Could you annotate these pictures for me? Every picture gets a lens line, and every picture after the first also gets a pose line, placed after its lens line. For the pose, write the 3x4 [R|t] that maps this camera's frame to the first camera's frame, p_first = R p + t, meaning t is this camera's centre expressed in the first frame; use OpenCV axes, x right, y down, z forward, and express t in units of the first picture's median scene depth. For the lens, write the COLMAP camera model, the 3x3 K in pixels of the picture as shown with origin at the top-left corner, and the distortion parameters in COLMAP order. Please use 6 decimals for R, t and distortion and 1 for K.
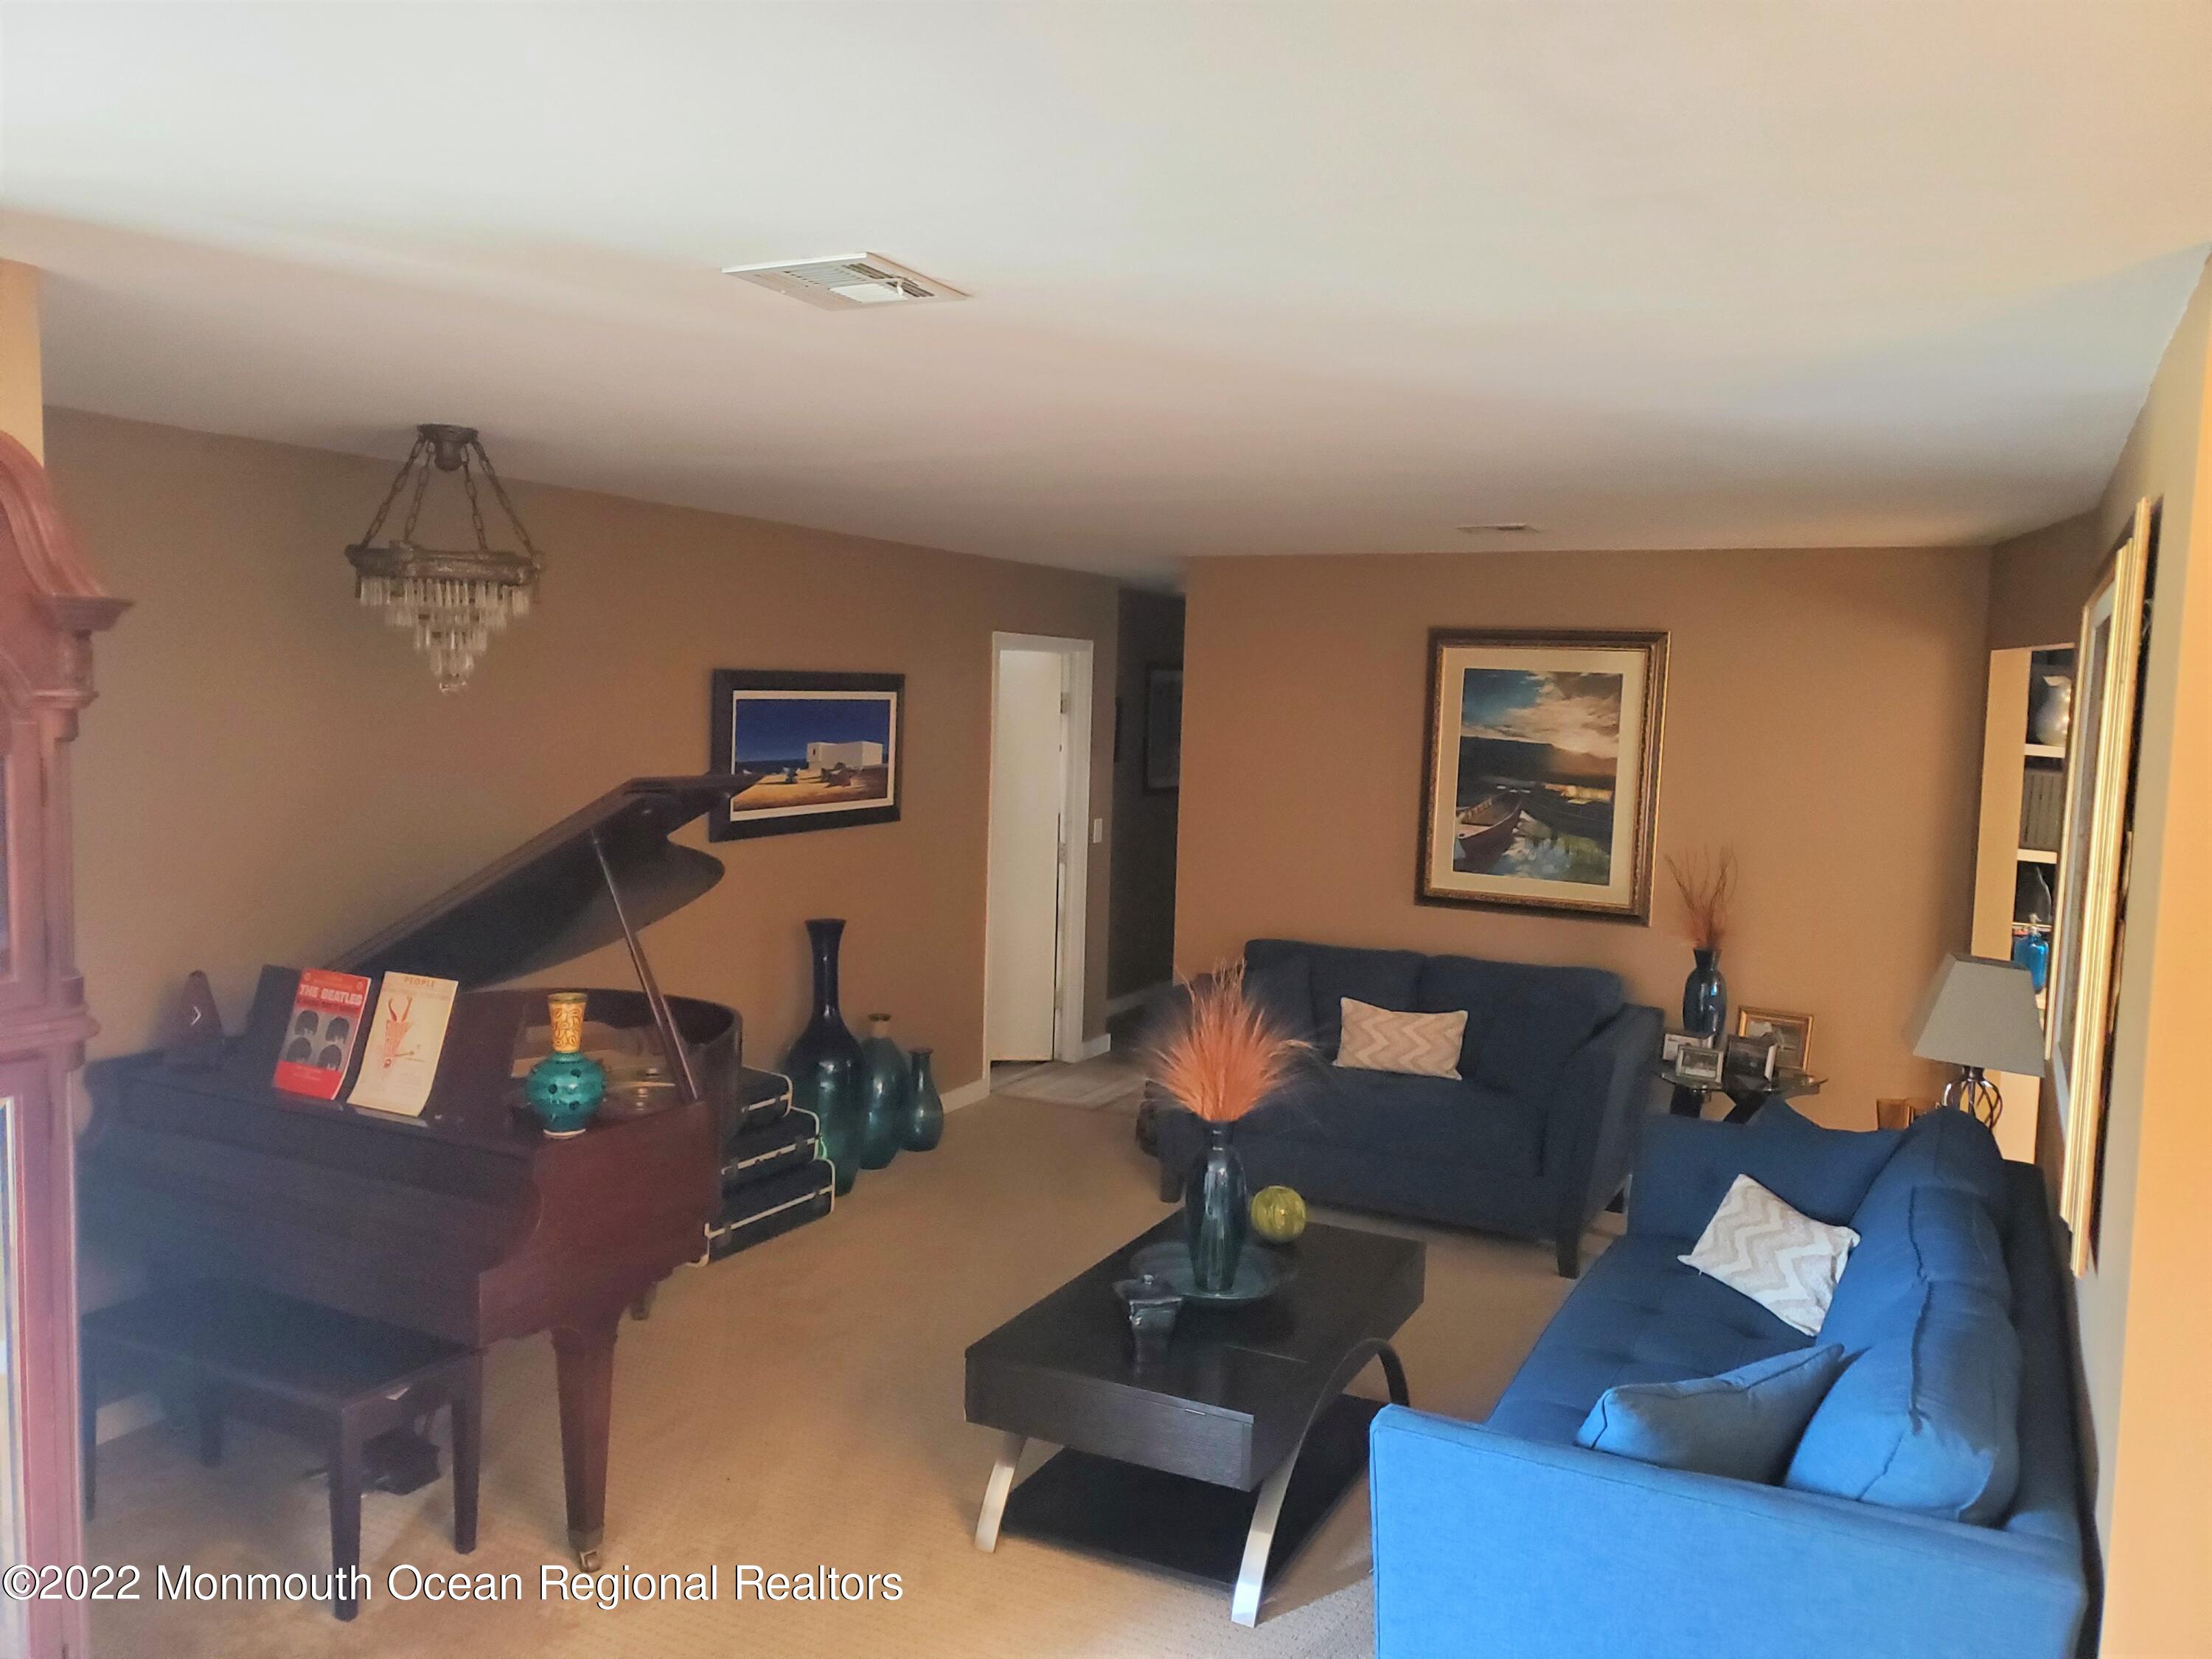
lens RADIAL K [[1684.2, 0, 1106.8], [0, 1684.2, 831.3], [0, 0, 1]] dist [-0.002087, -0.000134]
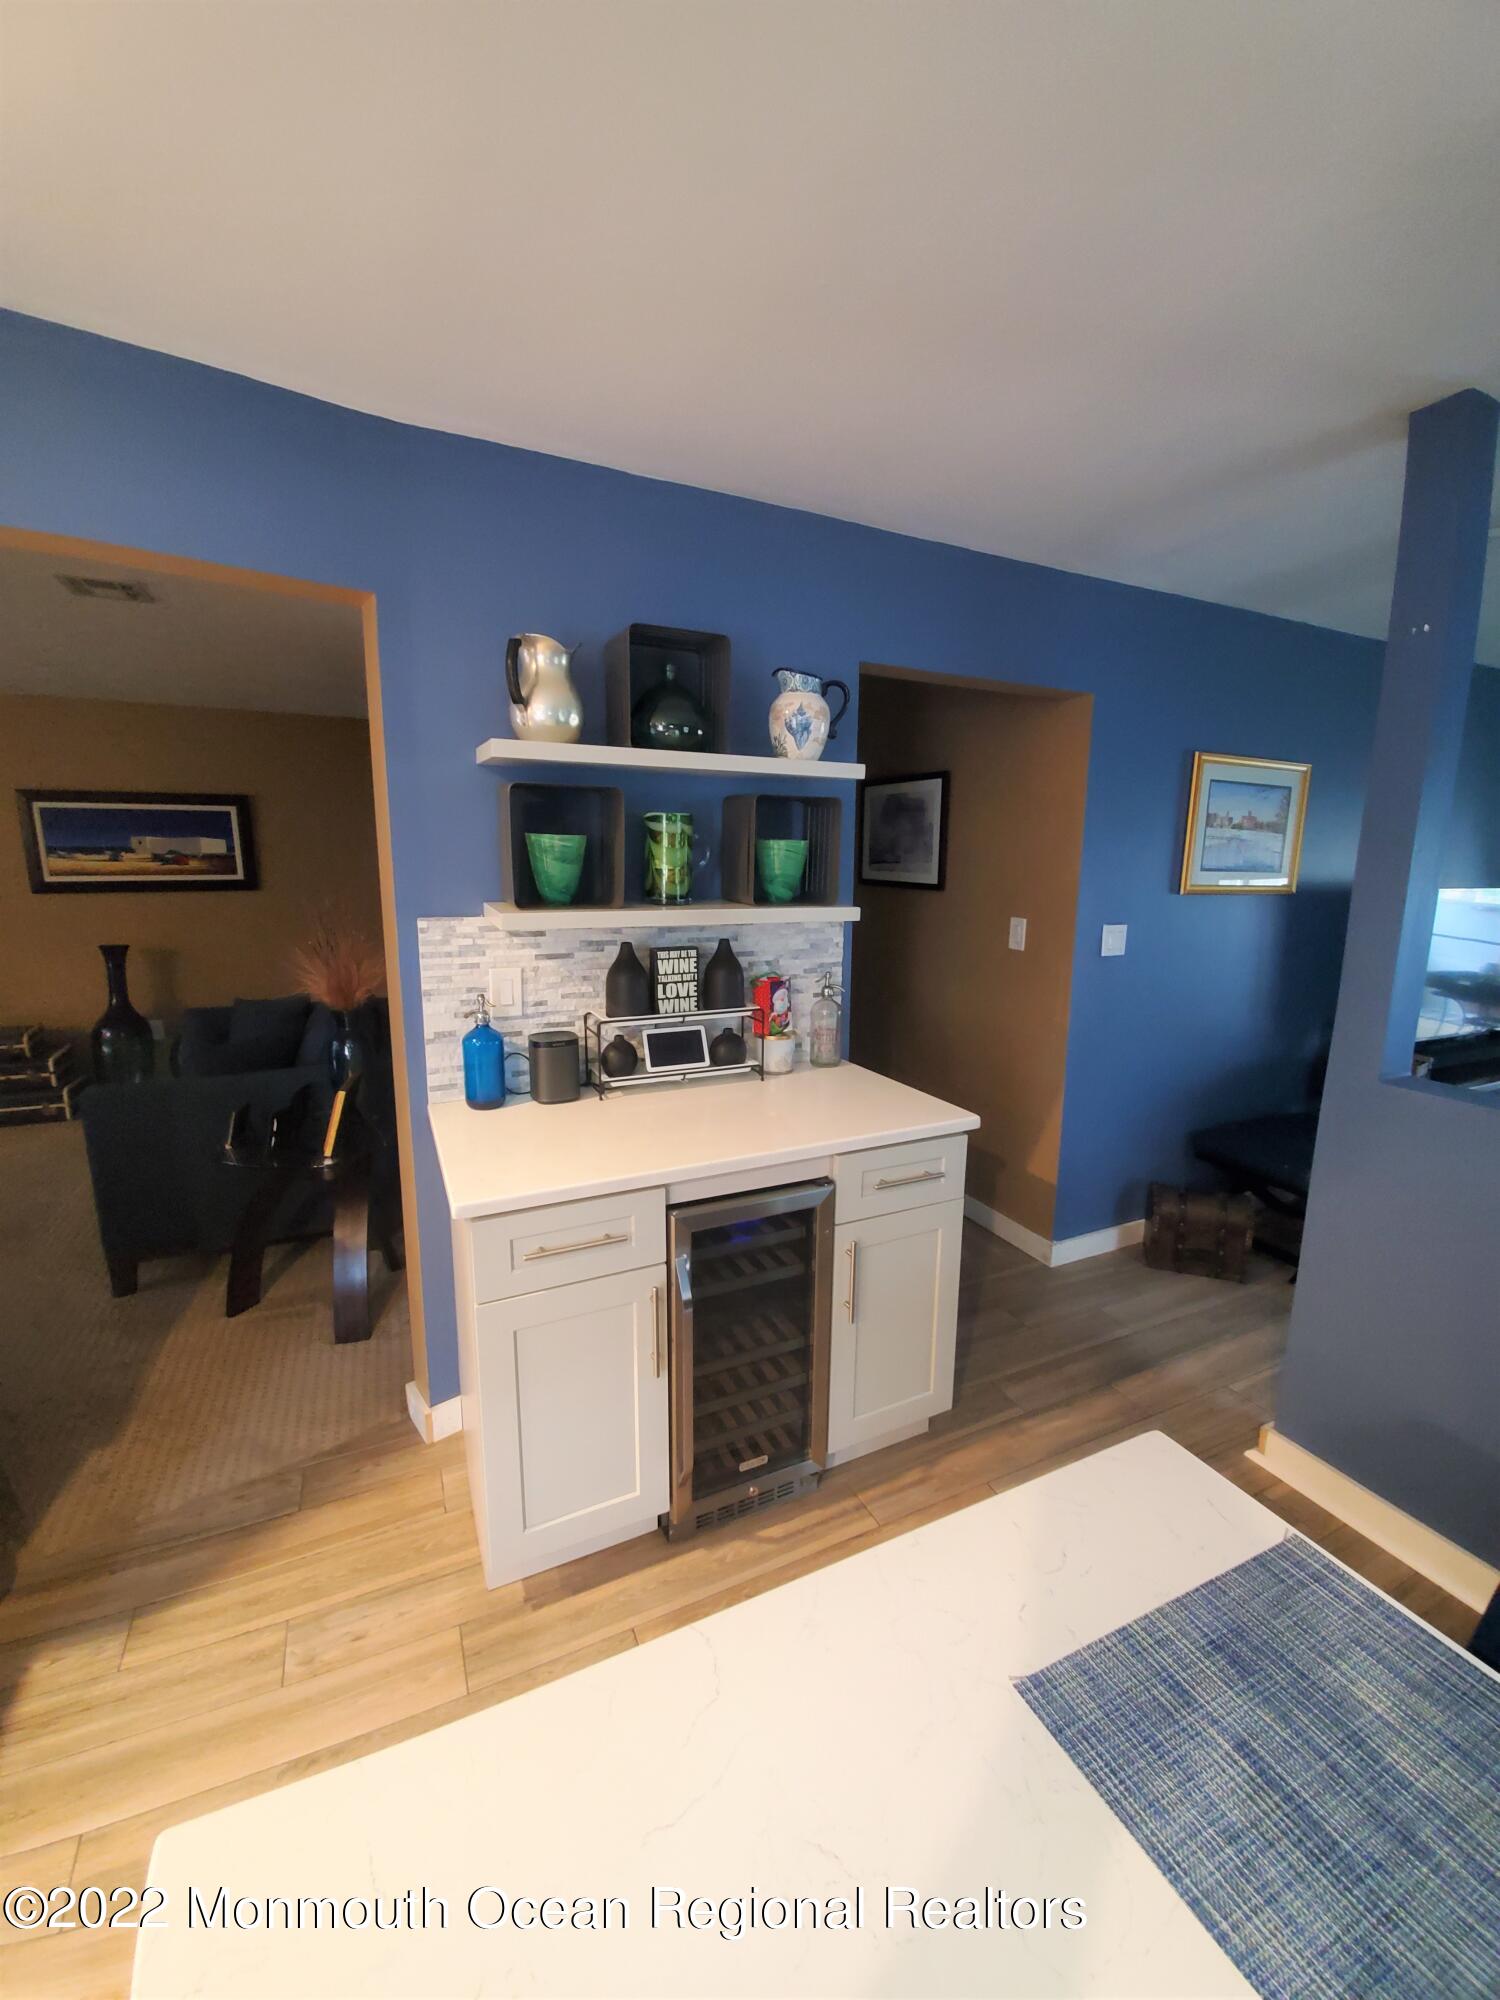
lens RADIAL K [[793.0, 0, 742.0], [0, 793.0, 999.0], [0, 0, 1]] dist [-0.014178, -0.000662]
pose [[0.801344, 0.069464, -0.594157, 0.749944], [-0.029250, 0.996597, 0.077064, 0.028066], [0.597488, -0.044376, 0.800649, 0.727559]]
